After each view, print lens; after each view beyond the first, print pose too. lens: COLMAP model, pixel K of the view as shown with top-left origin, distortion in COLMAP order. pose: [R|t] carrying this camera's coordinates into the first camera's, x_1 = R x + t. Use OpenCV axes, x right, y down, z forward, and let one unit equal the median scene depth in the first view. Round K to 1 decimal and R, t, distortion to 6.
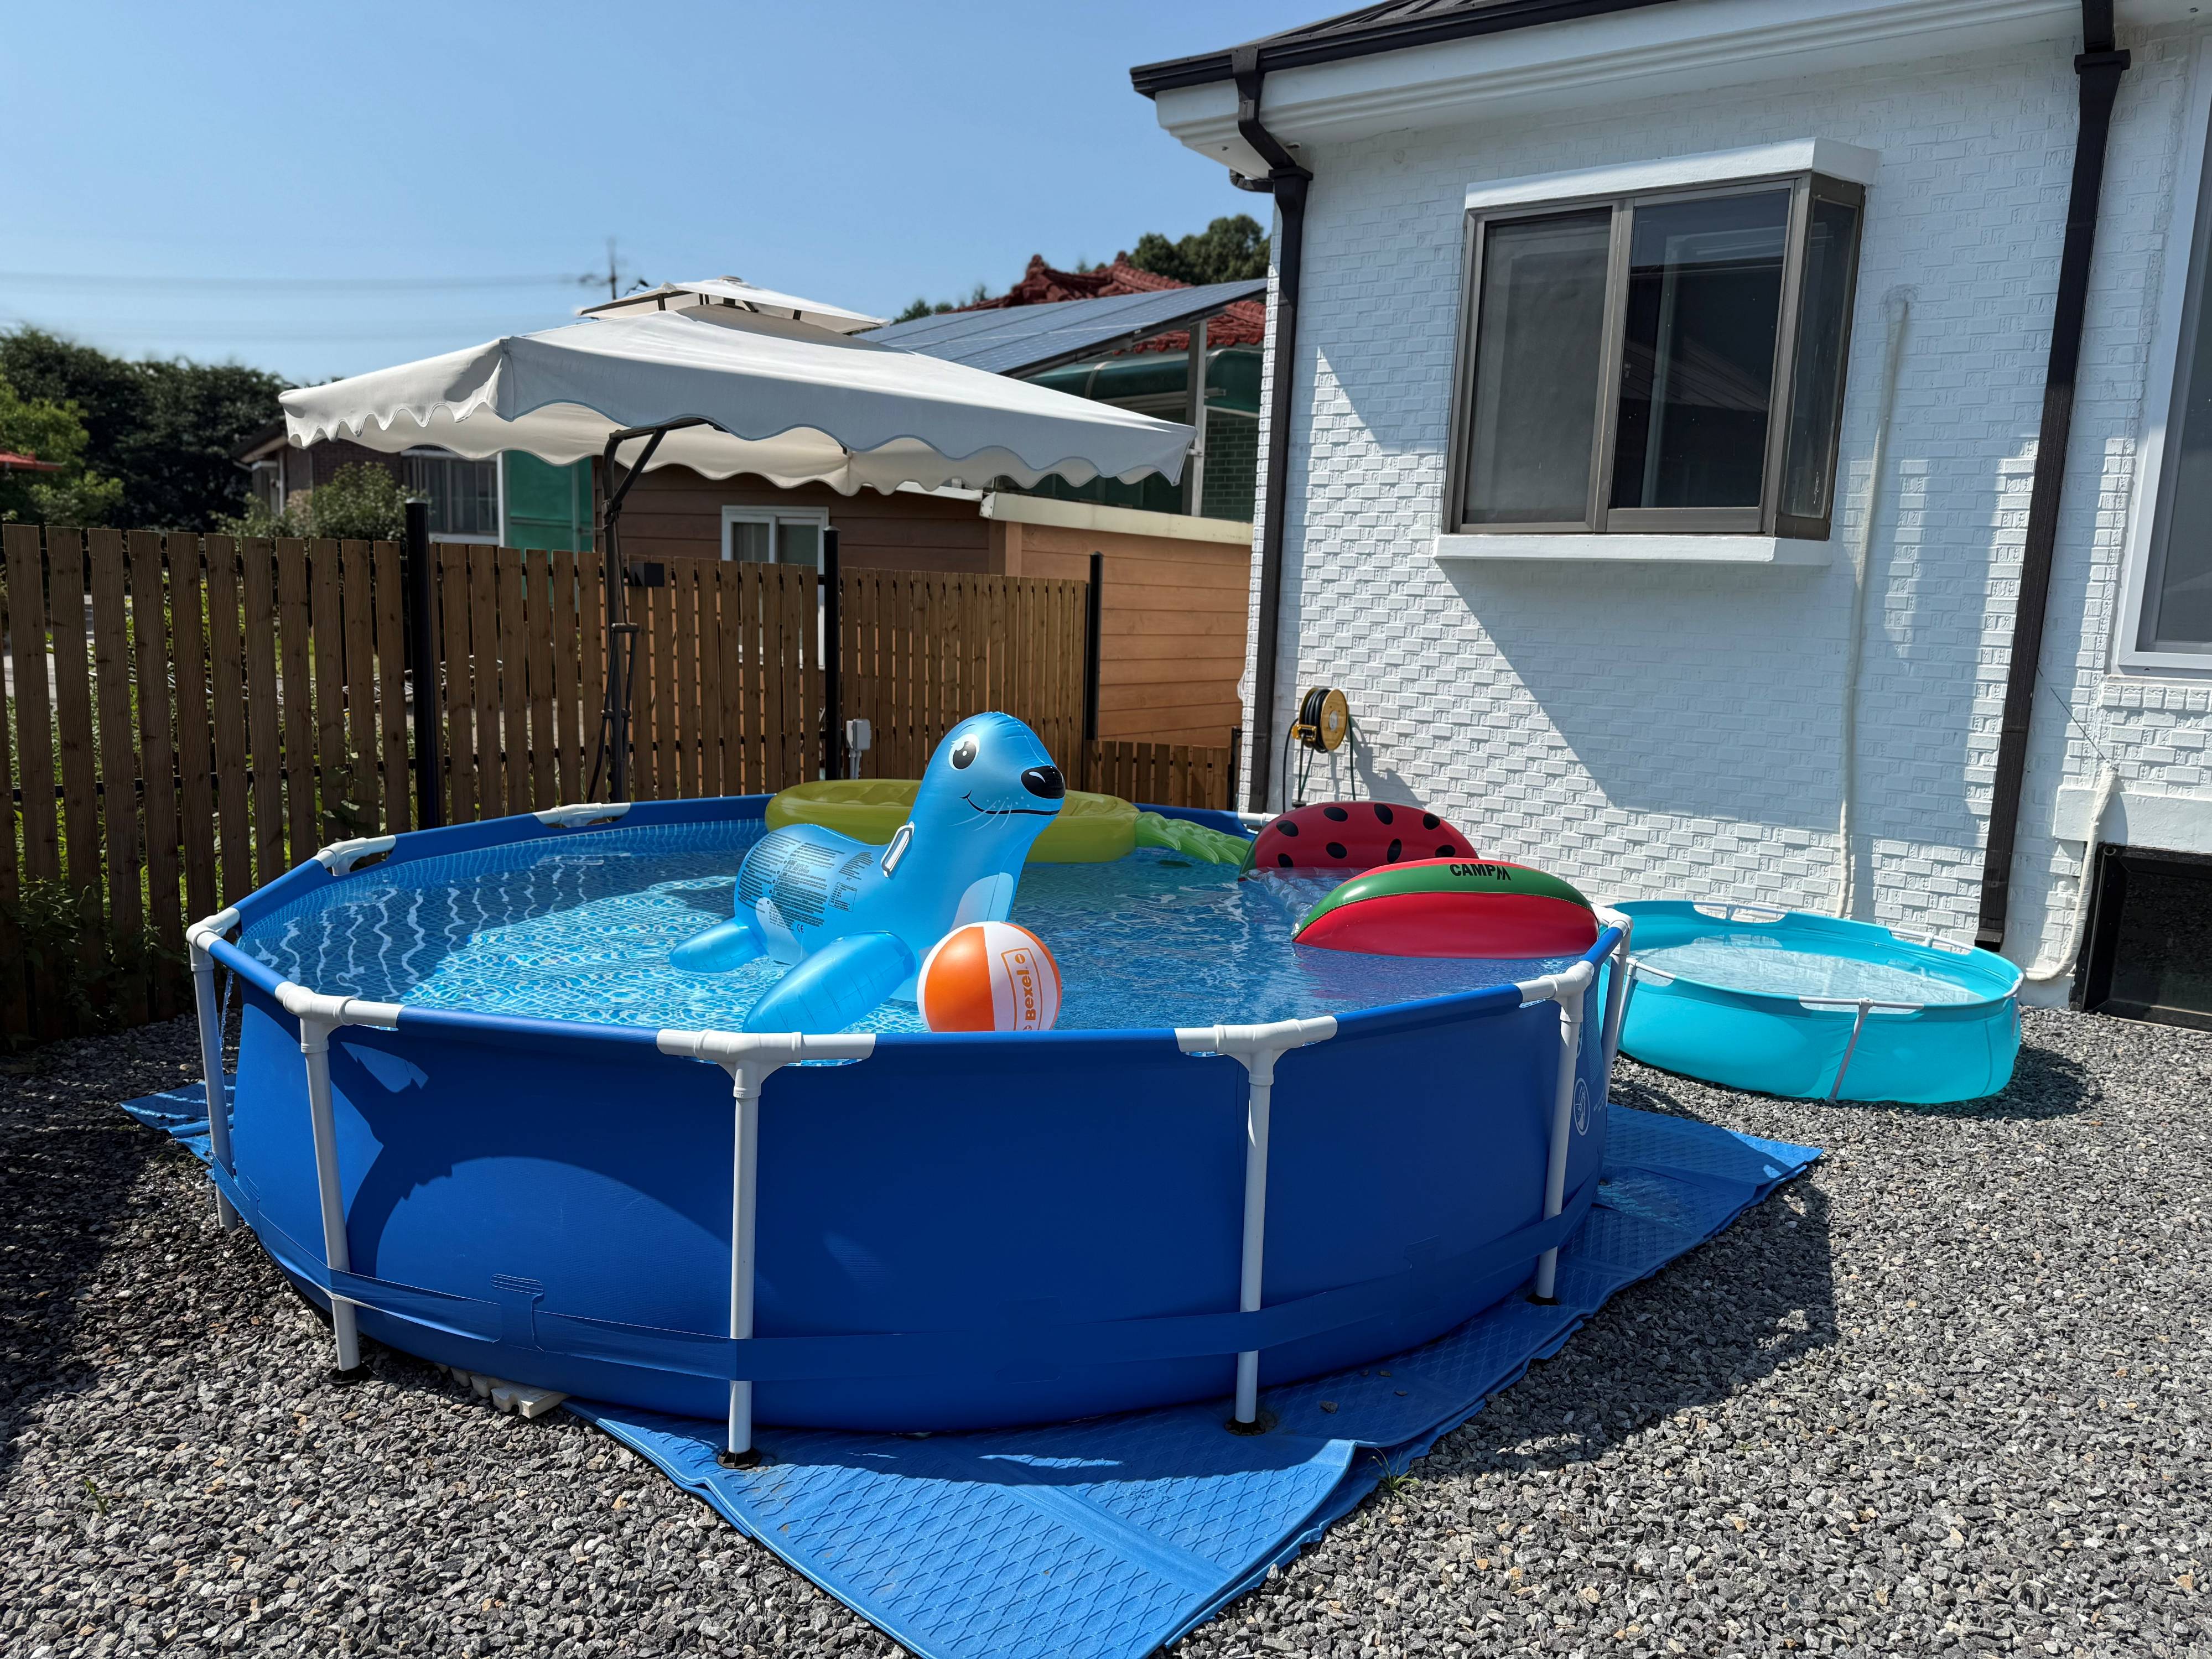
lens RADIAL K [[1560.5, 0, 1100.1], [0, 1560.5, 825.5], [0, 0, 1]] dist [0.024428, -0.001246]
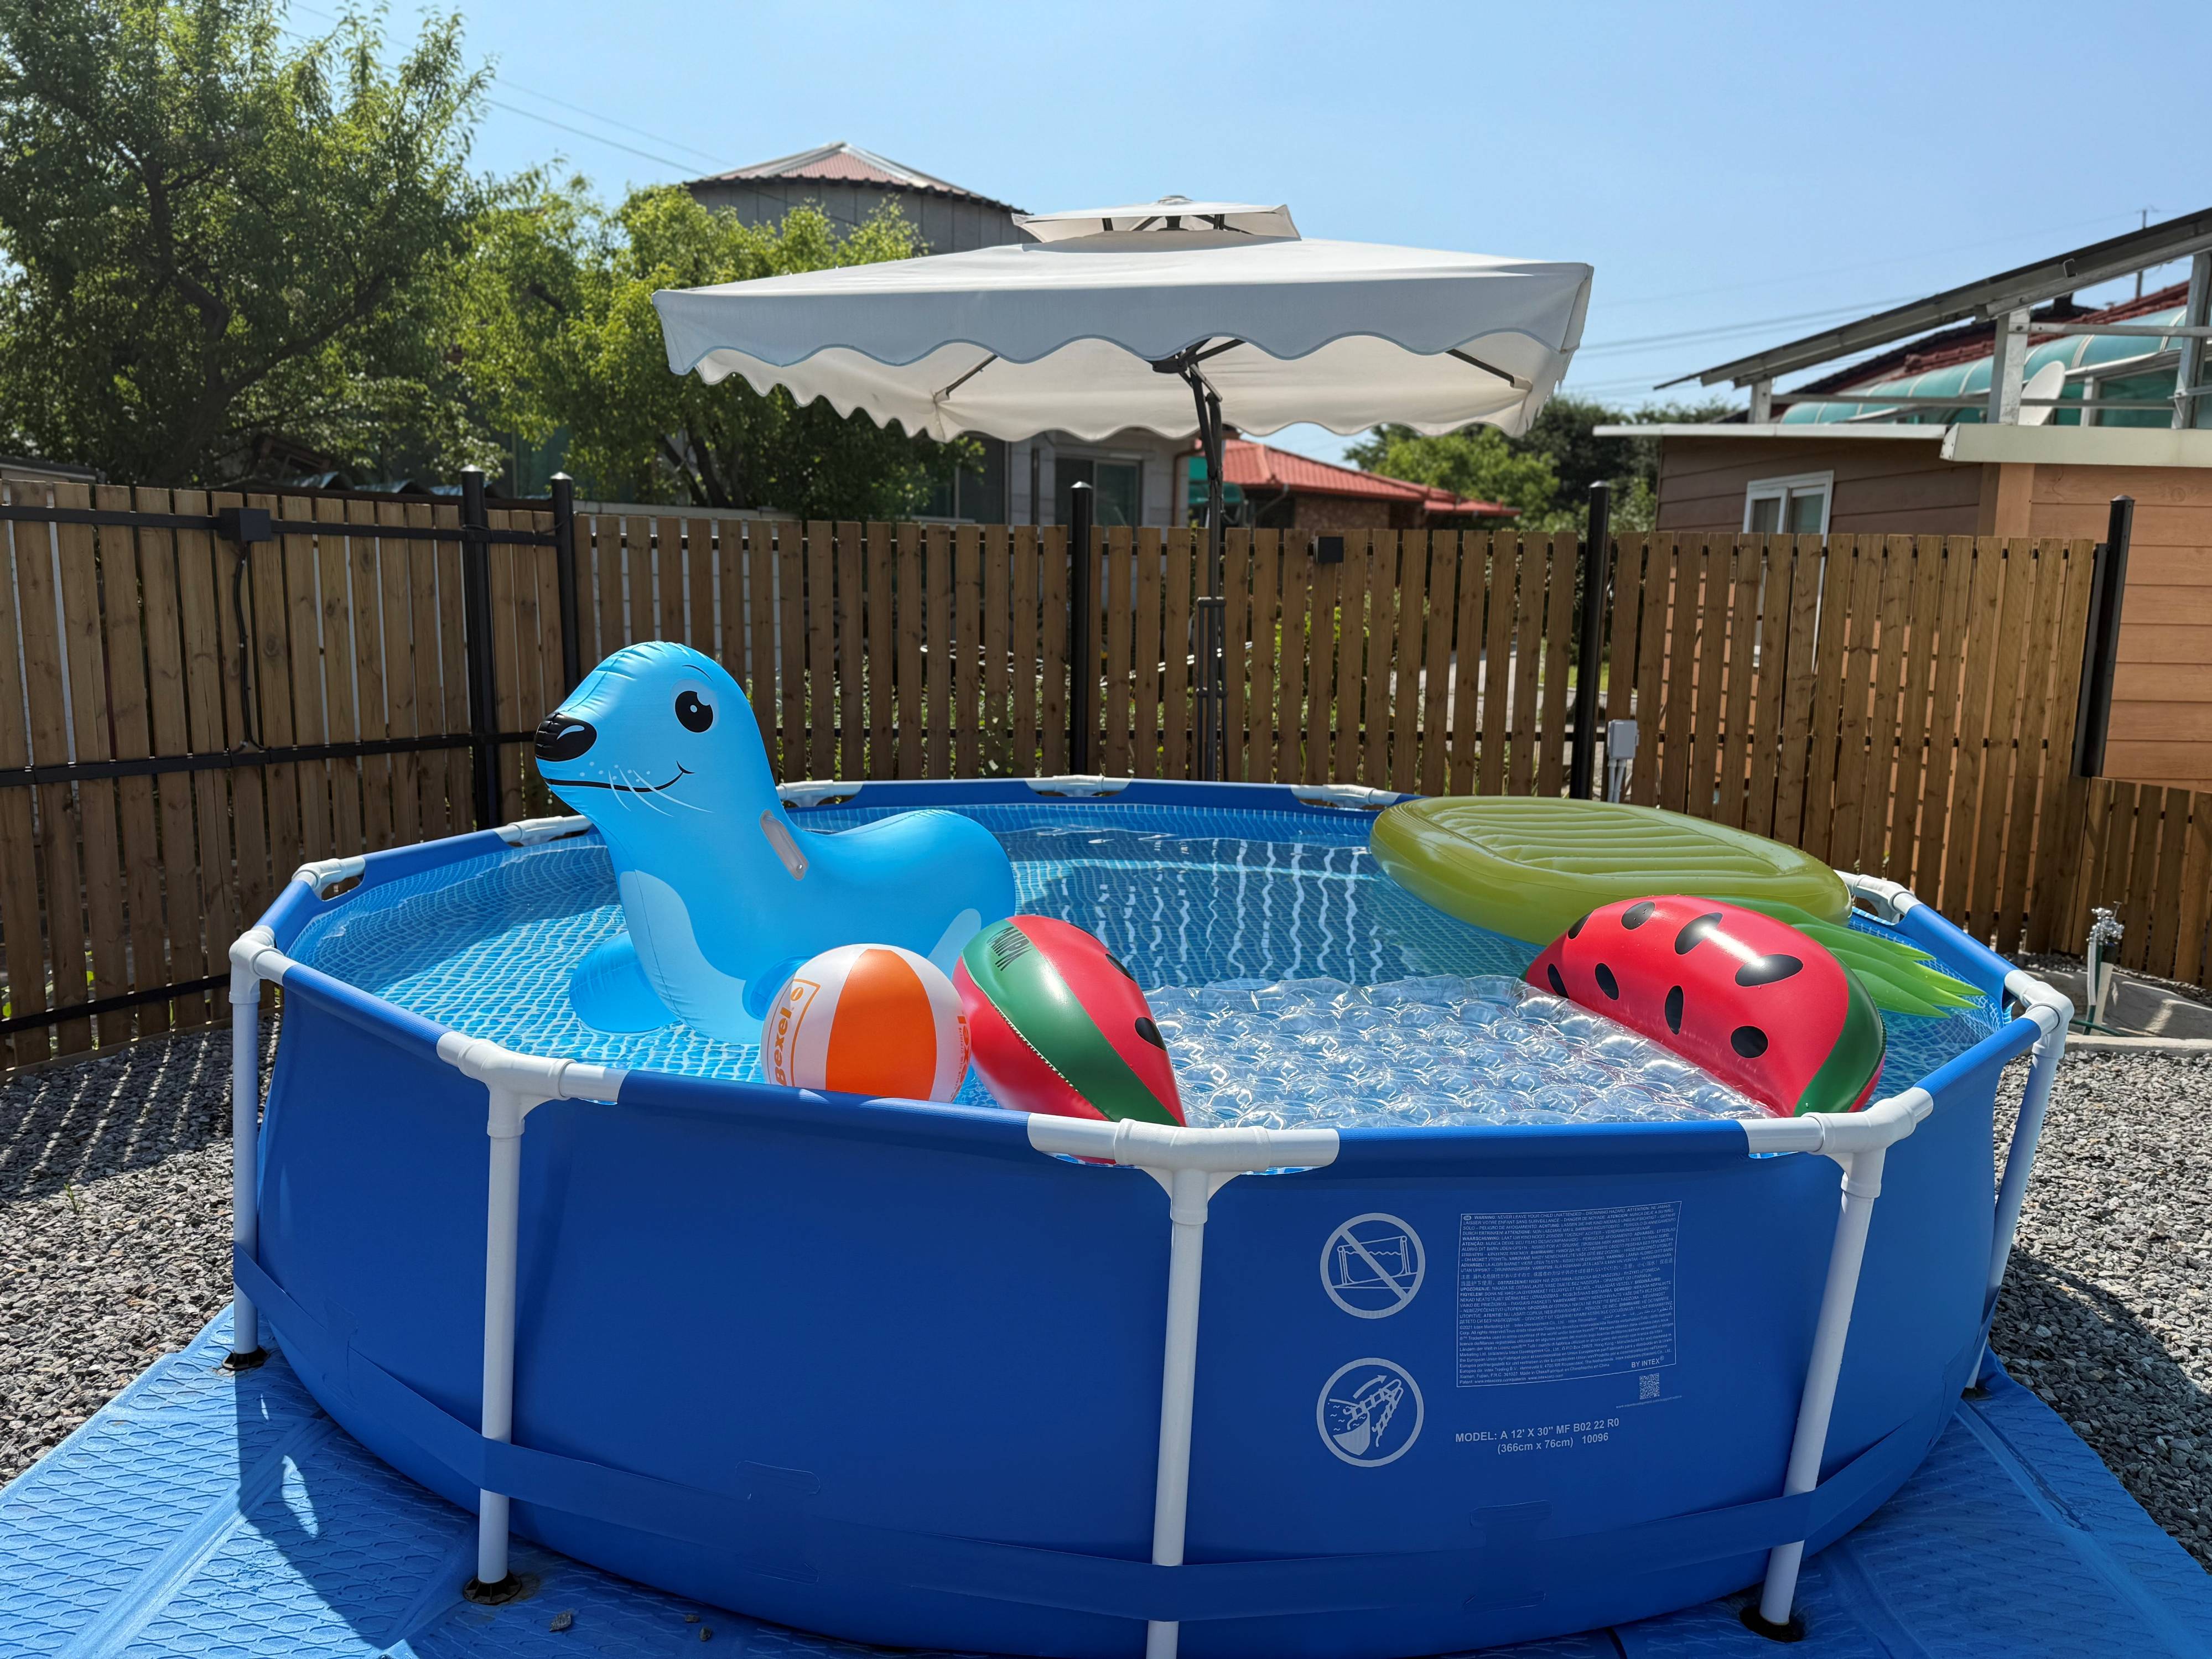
lens RADIAL K [[1560.5, 0, 1097.4], [0, 1560.5, 837.2], [0, 0, 1]] dist [0.024428, -0.001246]
pose [[0.585965, 0.103504, -0.803699, 0.291083], [-0.116959, 0.992227, 0.042510, -0.011549], [0.801851, 0.069091, 0.593516, 0.272538]]
